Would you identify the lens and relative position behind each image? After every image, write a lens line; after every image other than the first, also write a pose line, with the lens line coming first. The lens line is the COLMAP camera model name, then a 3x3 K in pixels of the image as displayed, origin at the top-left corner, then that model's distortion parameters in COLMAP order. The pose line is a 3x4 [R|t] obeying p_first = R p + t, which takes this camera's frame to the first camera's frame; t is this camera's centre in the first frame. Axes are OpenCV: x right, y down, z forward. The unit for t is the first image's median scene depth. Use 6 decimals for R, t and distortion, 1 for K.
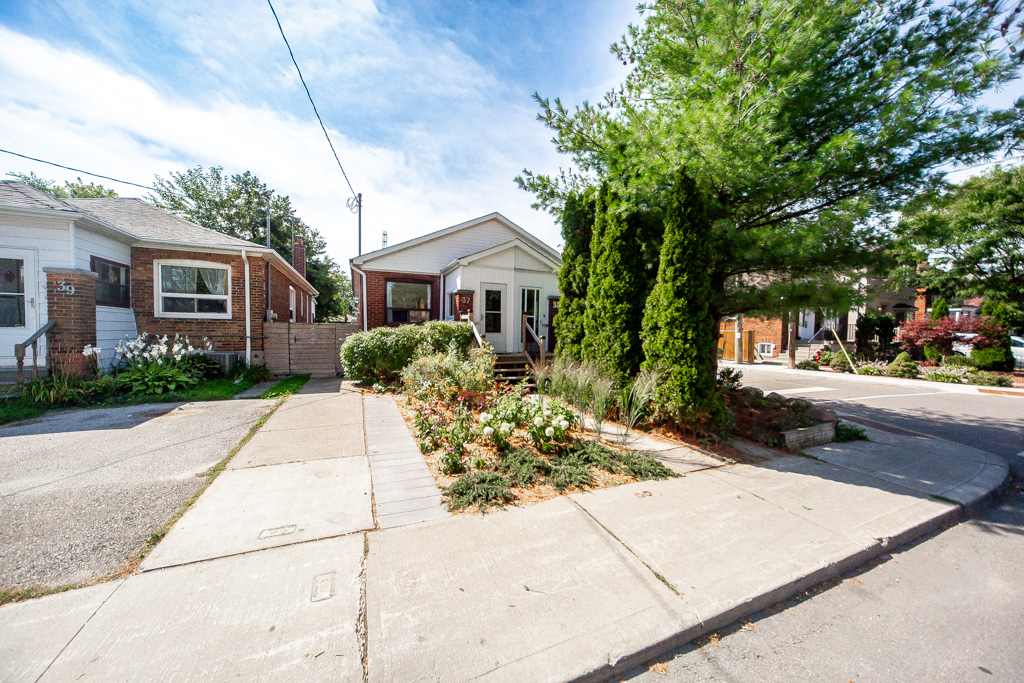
lens RADIAL K [[349.8, 0, 510.3], [0, 349.8, 344.0], [0, 0, 1]] dist [0.001259, 0.000109]
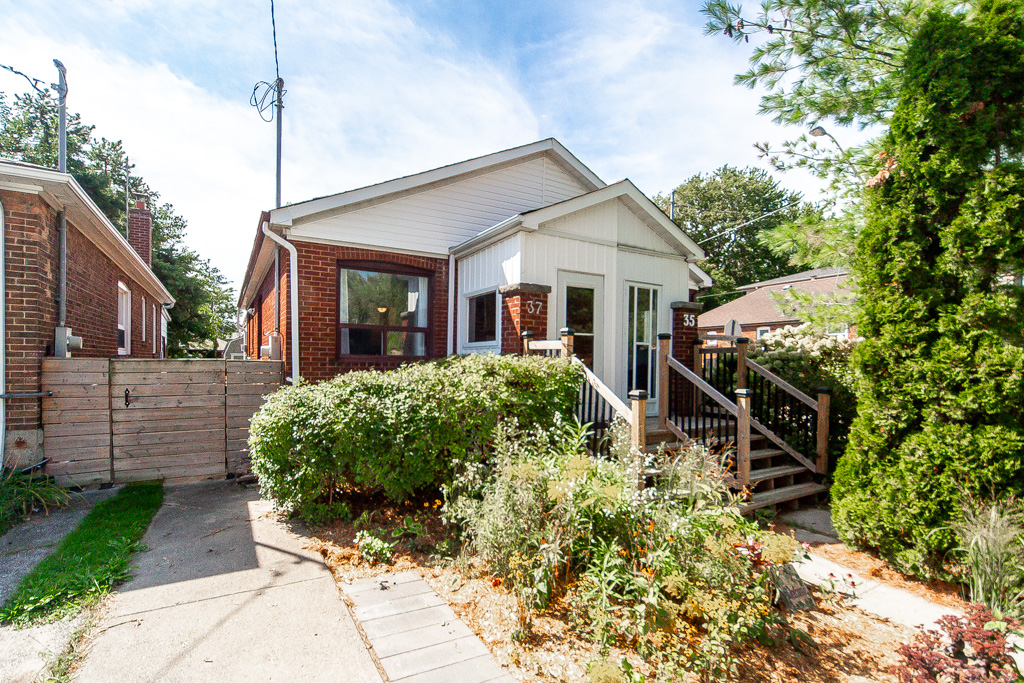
lens RADIAL K [[472.6, 0, 484.0], [0, 472.6, 366.4], [0, 0, 1]] dist [0.003687, 0.000522]
pose [[0.996098, -0.003776, 0.088169, -0.274000], [0.006048, 0.999656, -0.025517, -0.039158], [-0.088043, 0.025951, 0.995779, 0.455168]]
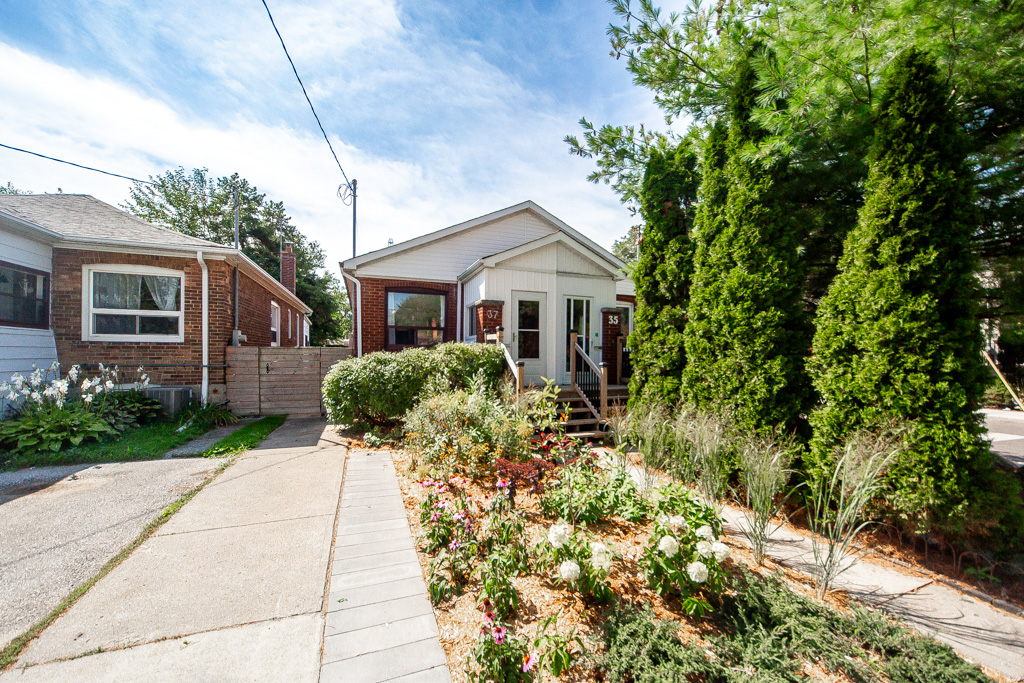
lens RADIAL K [[391.5, 0, 510.8], [0, 391.5, 355.4], [0, 0, 1]] dist [0.001283, 0.000138]
pose [[0.998622, -0.006555, -0.052073, -0.052119], [0.004794, 0.999415, -0.033871, -0.012356], [0.052264, 0.033575, 0.998069, 0.207255]]
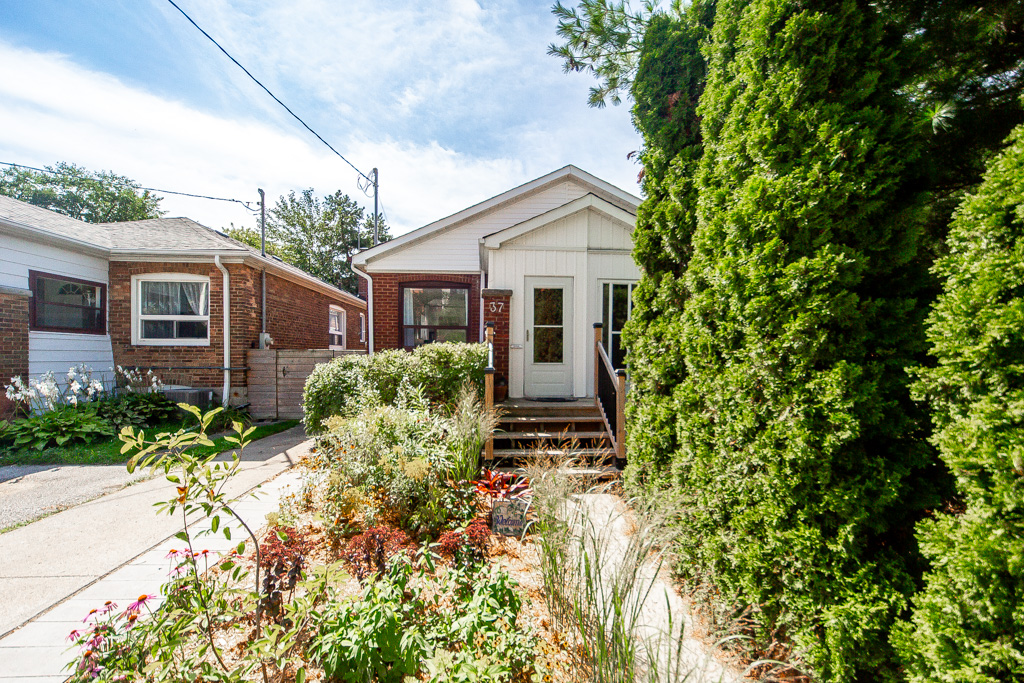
lens RADIAL K [[403.7, 0, 501.5], [0, 403.7, 360.4], [0, 0, 1]] dist [0.019846, -0.000196]
pose [[0.929814, -0.003692, -0.368010, 0.144040], [-0.007388, 0.999561, -0.028693, -0.018968], [0.367955, 0.029398, 0.929379, 0.423213]]
